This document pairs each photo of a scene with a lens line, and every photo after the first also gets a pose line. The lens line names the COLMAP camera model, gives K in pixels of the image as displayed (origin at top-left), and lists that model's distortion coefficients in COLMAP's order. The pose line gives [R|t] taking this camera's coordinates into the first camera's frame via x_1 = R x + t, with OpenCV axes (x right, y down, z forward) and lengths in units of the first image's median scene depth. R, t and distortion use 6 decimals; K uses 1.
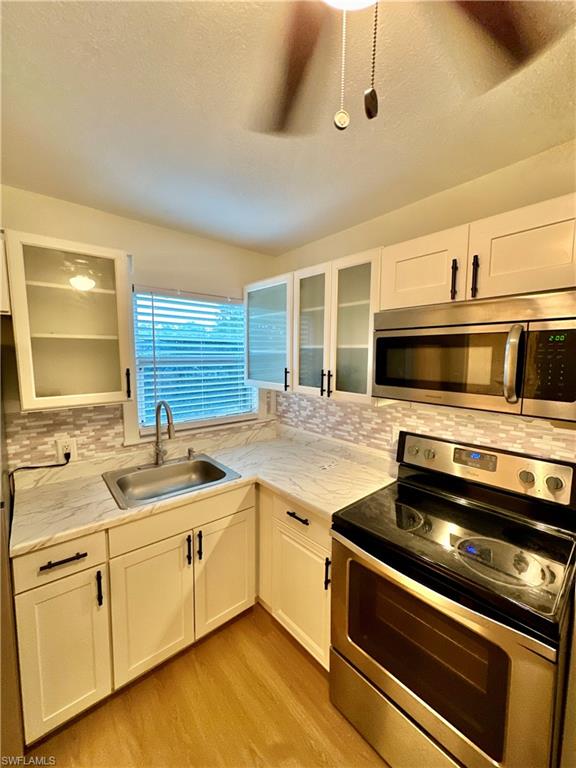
lens RADIAL K [[306.0, 0, 288.0], [0, 306.0, 384.0], [0, 0, 1]] dist [0.000763, 0.000226]
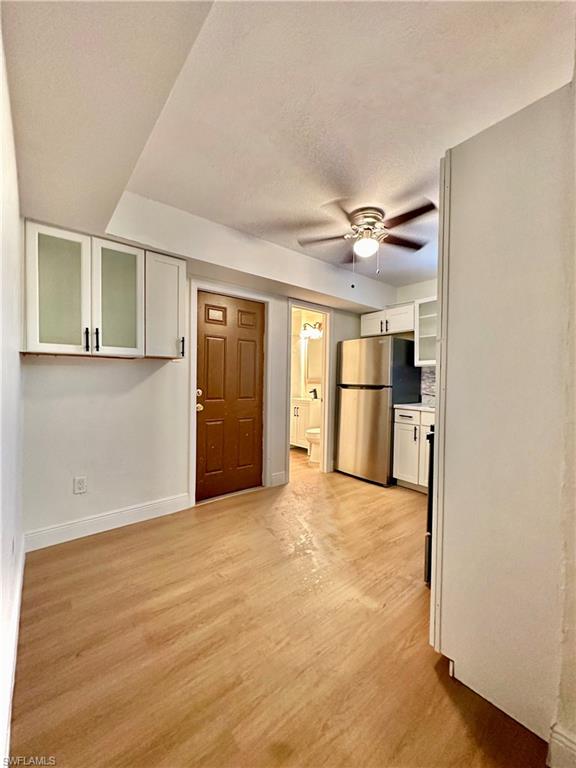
lens RADIAL K [[306.0, 0, 288.0], [0, 306.0, 384.0], [0, 0, 1]] dist [0.000763, 0.000226]
pose [[-0.033205, 0.007907, -0.999417, 1.416280], [-0.103801, 0.994534, 0.011317, 0.255561], [0.994044, 0.104116, -0.032203, 0.007474]]
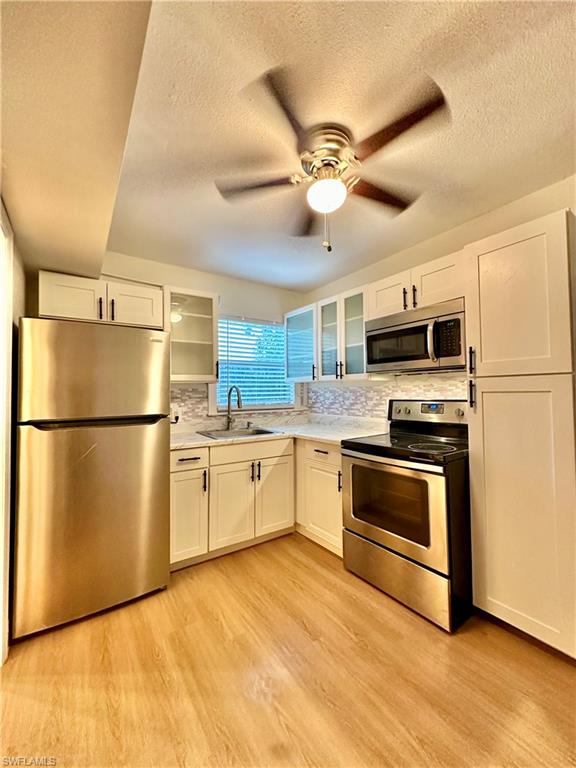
lens RADIAL K [[306.0, 0, 288.0], [0, 306.0, 384.0], [0, 0, 1]] dist [0.000763, 0.000226]
pose [[0.994023, -0.017747, -0.107721, 0.033866], [0.004922, 0.992981, -0.118171, 0.246000], [0.109062, 0.116934, 0.987133, -0.533231]]
